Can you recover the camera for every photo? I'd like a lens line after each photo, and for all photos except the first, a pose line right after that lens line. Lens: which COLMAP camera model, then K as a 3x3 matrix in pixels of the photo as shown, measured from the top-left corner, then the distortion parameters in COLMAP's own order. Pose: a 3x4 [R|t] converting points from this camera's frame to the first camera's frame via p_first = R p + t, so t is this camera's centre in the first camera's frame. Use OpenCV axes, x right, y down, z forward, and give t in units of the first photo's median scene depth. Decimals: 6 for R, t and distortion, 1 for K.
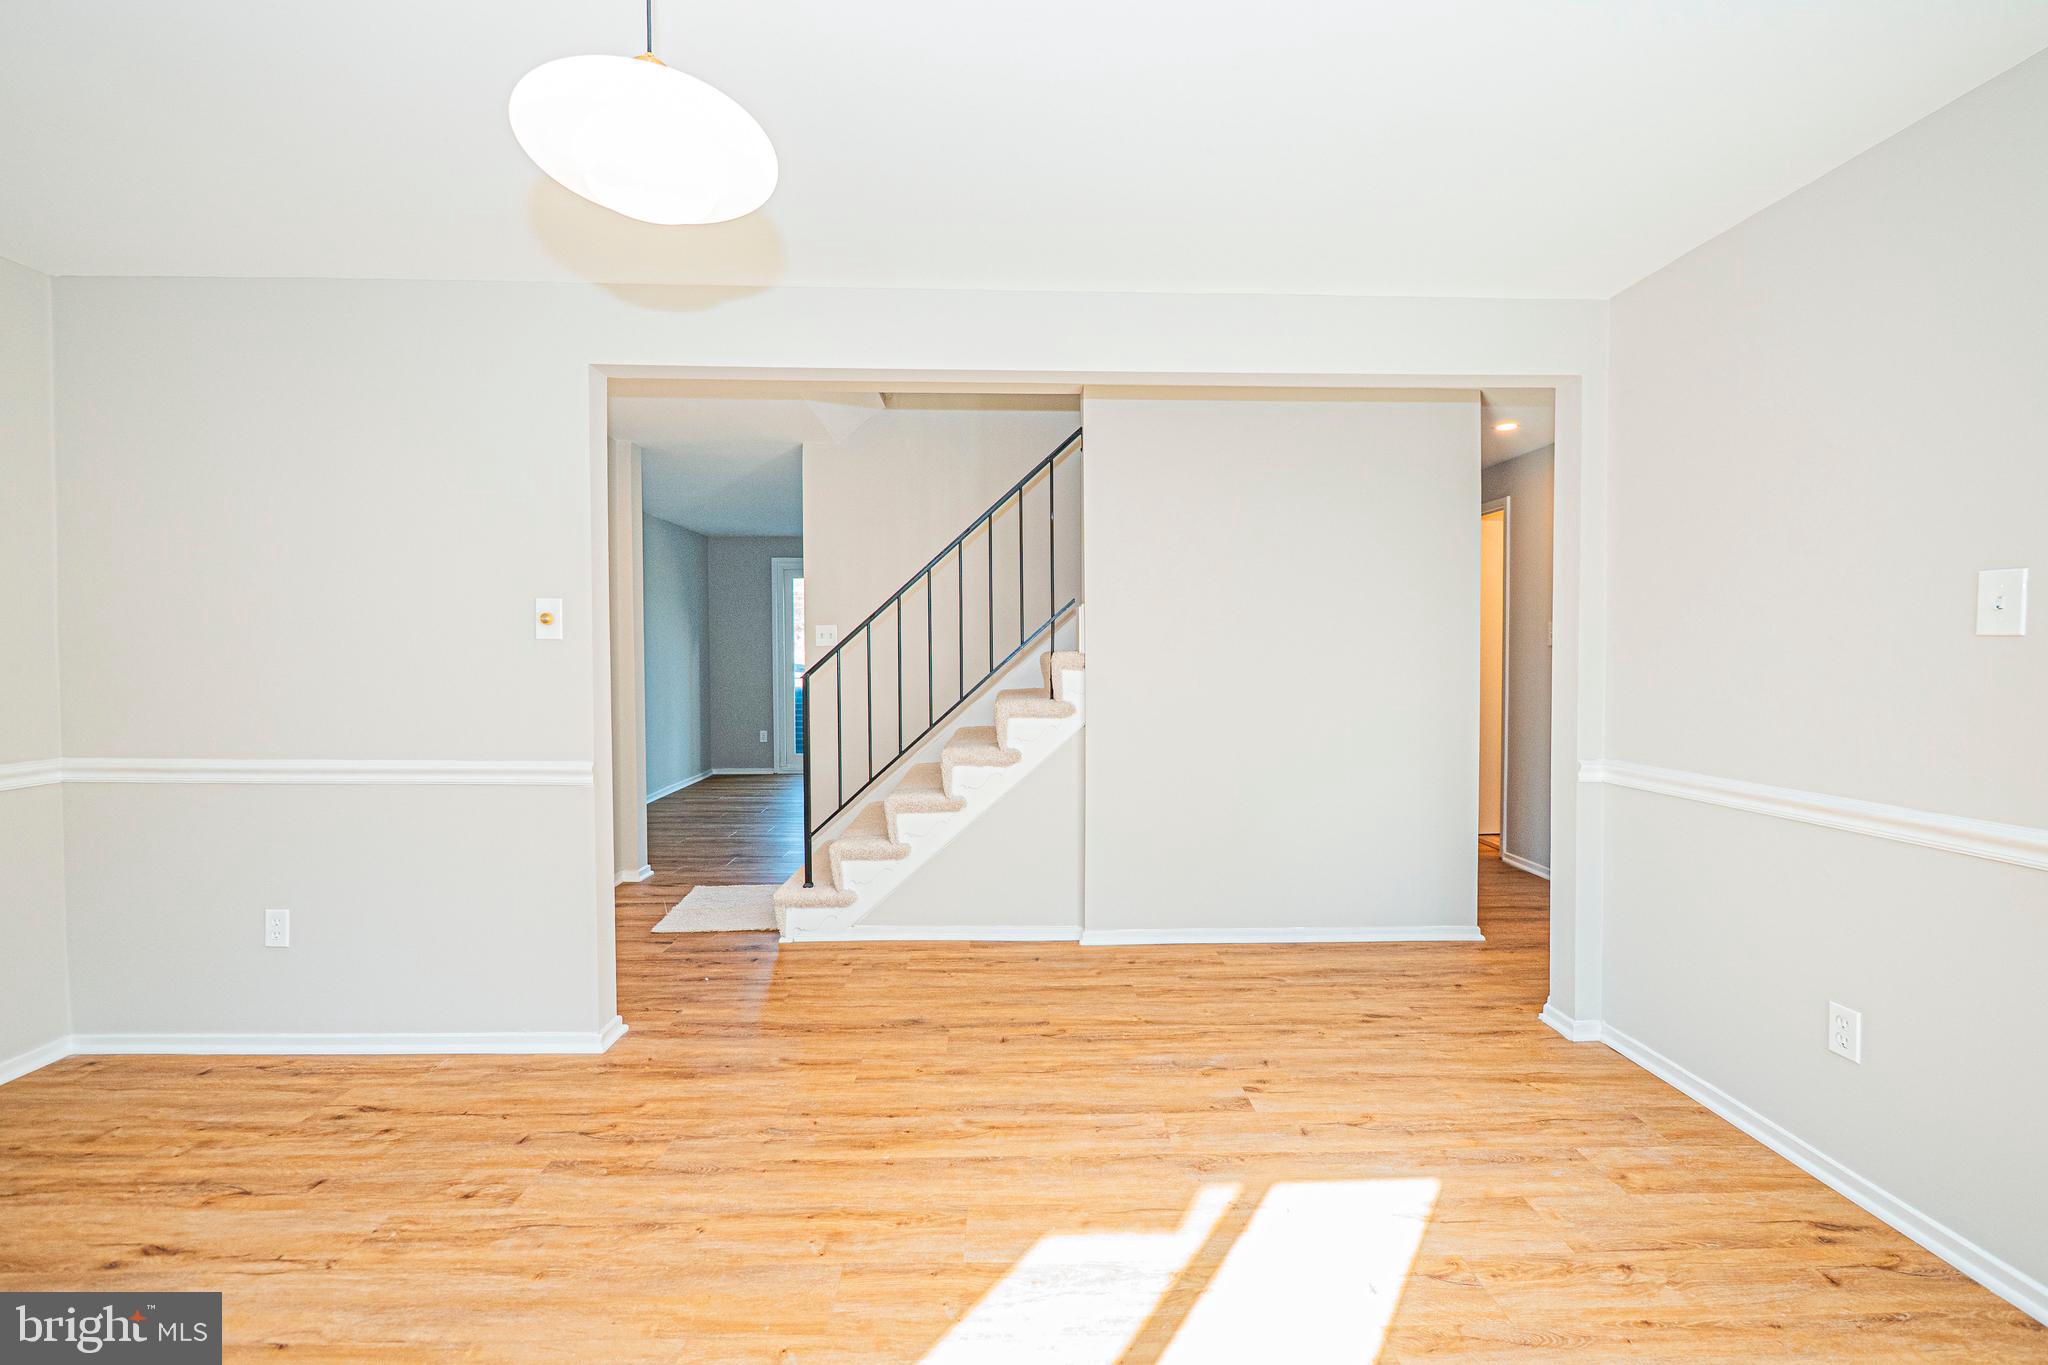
lens RADIAL K [[864.6, 0, 1024.4], [0, 864.6, 674.1], [0, 0, 1]] dist [-0.005989, 0.000533]
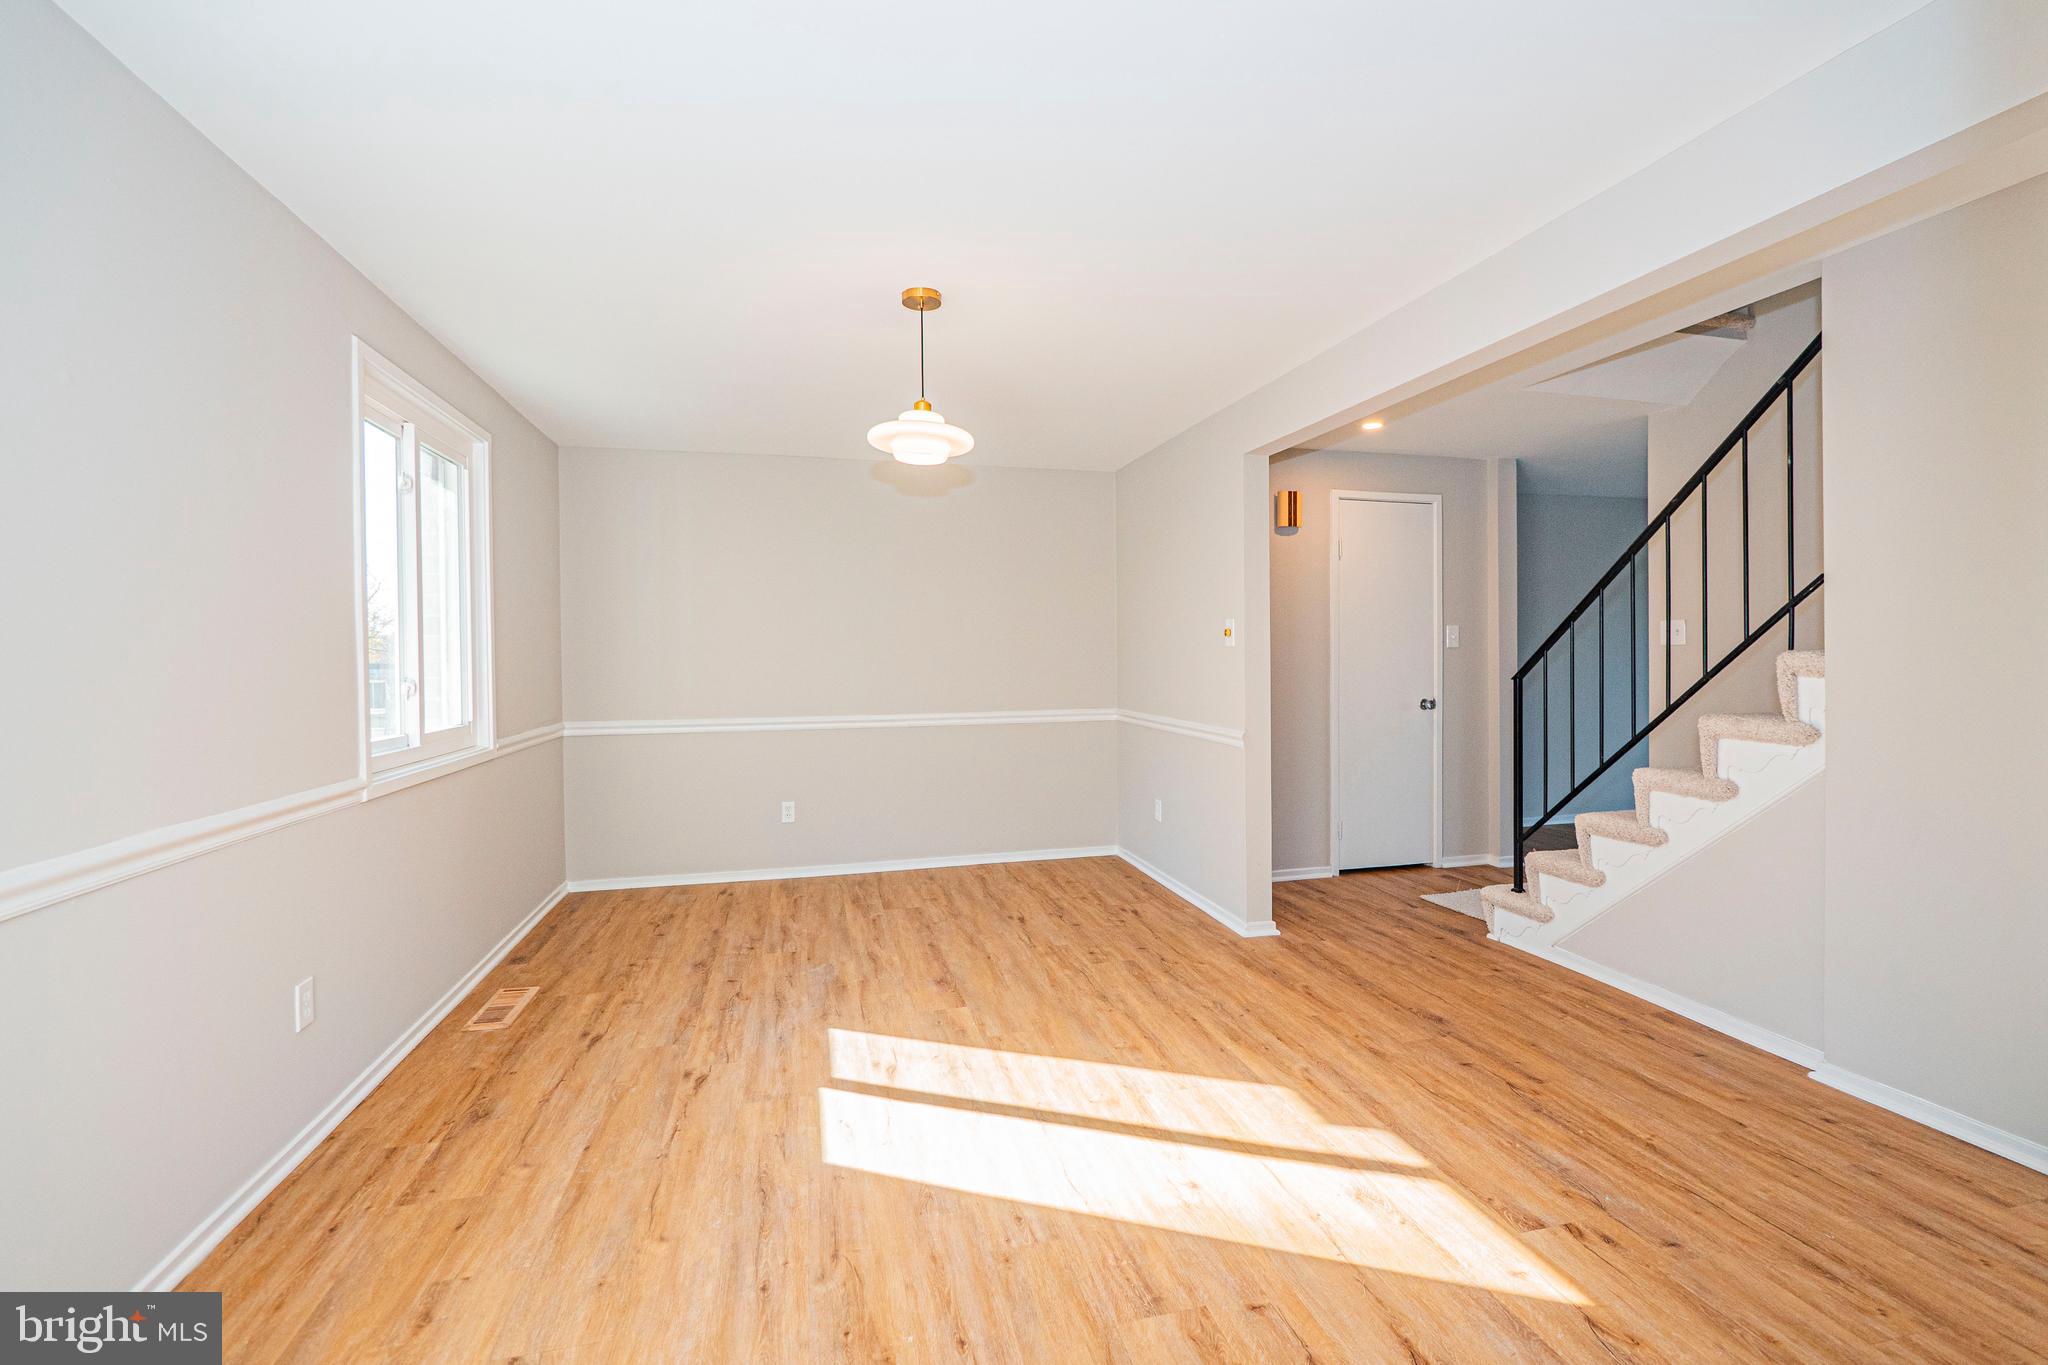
lens RADIAL K [[864.6, 0, 1022.8], [0, 864.6, 669.5], [0, 0, 1]] dist [-0.005989, 0.000533]
pose [[0.218937, 0.012554, -0.975658, 0.766483], [-0.016240, 0.999826, 0.009220, -0.008932], [0.975604, 0.013826, 0.219103, 0.306409]]
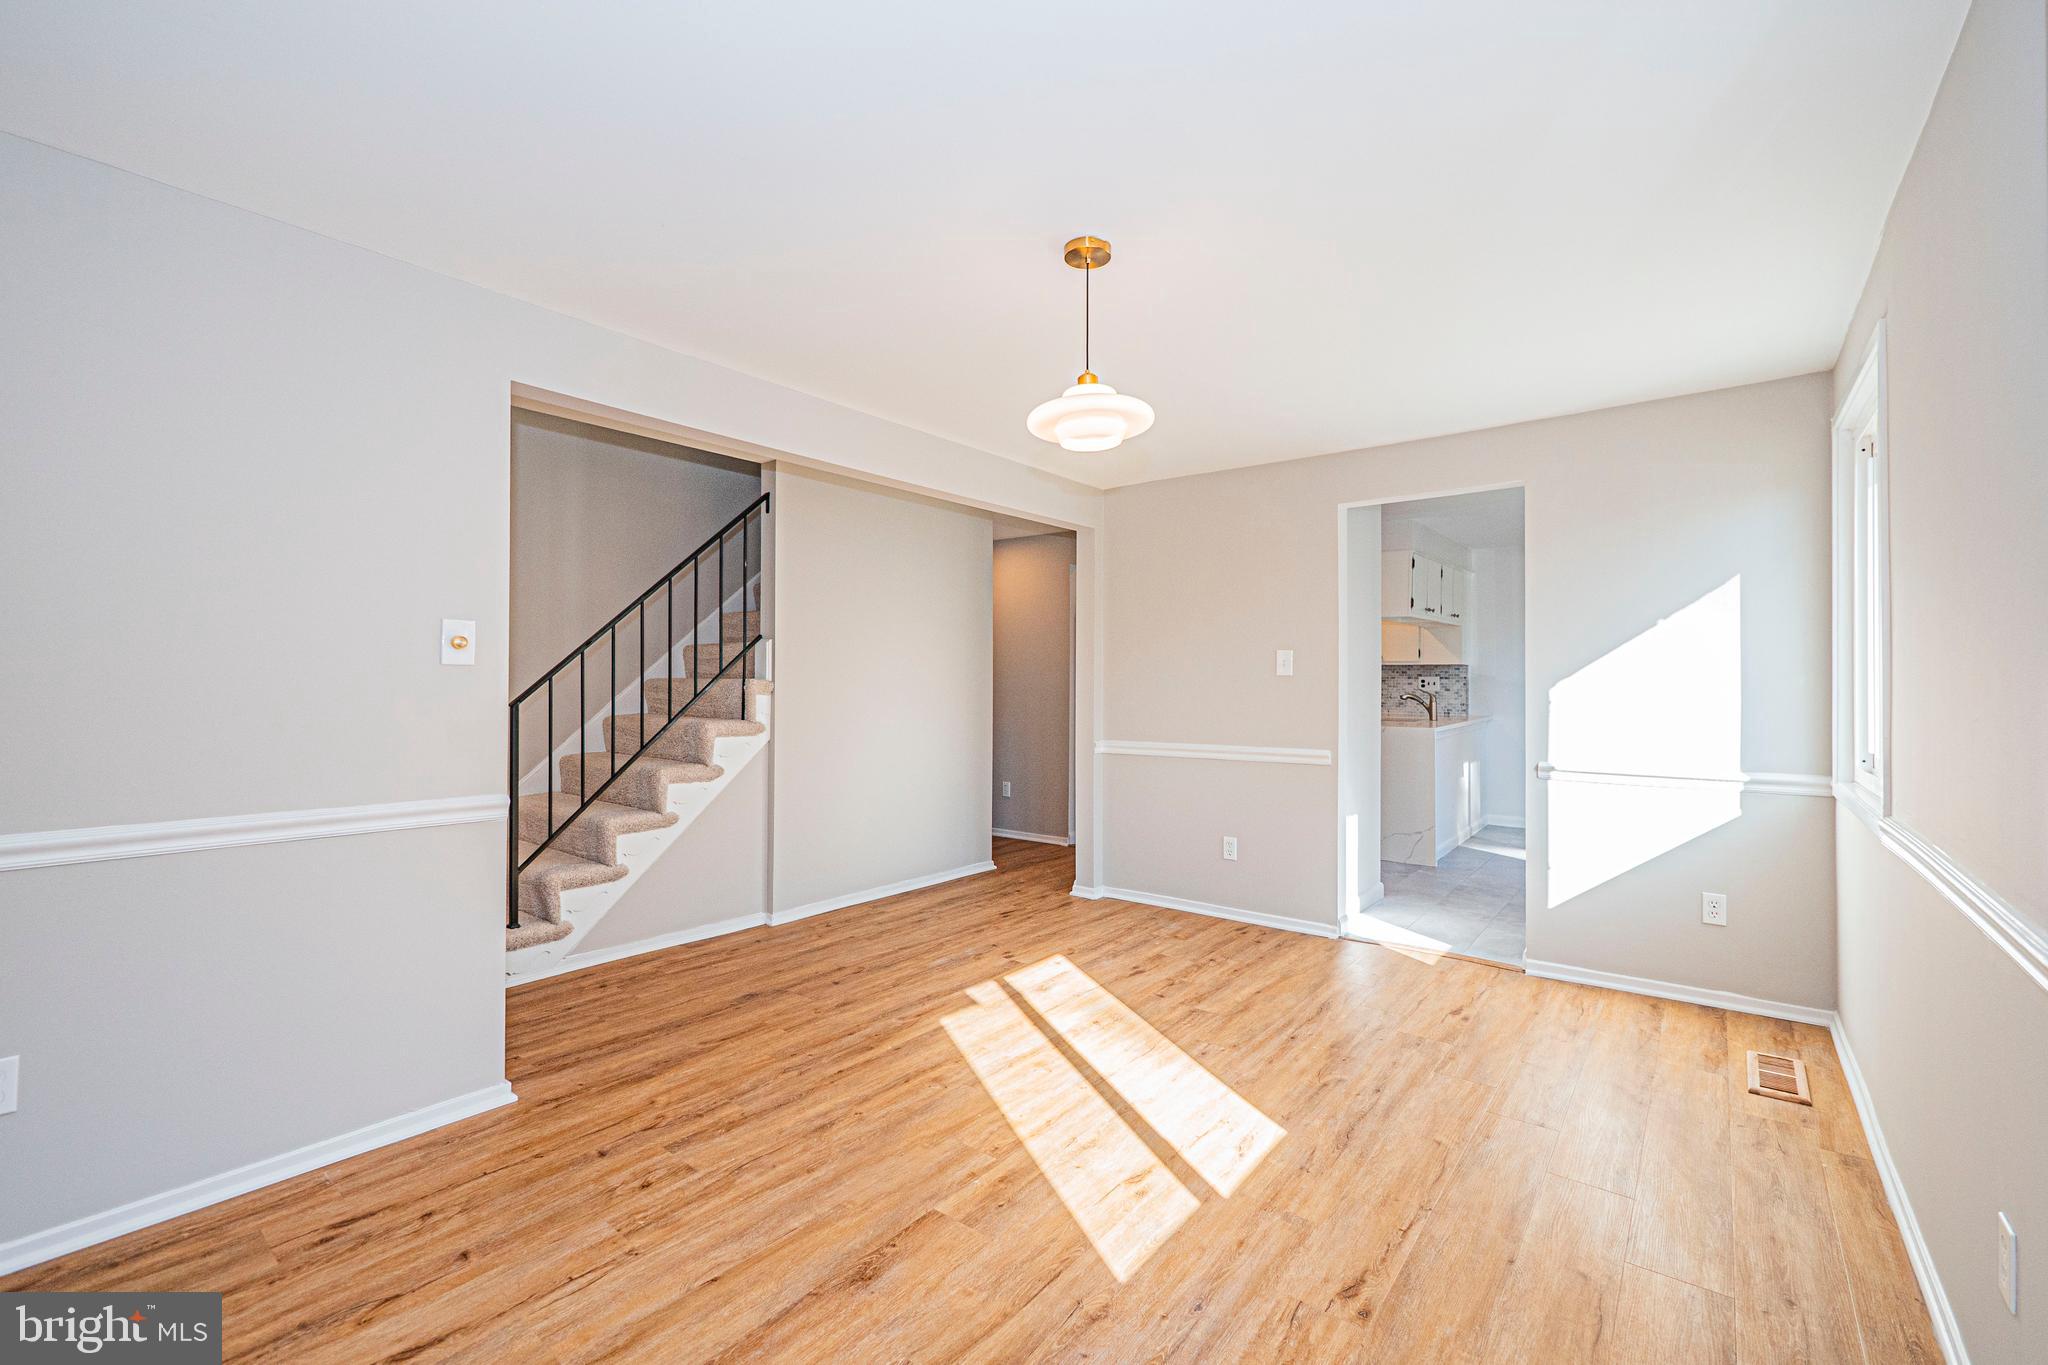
lens RADIAL K [[864.6, 0, 1023.8], [0, 864.6, 667.4], [0, 0, 1]] dist [-0.005989, 0.000533]
pose [[0.645148, 0.013766, 0.763933, -0.809019], [0.014739, 0.999427, -0.030456, -0.000642], [-0.763915, 0.030908, 0.644576, -0.051565]]
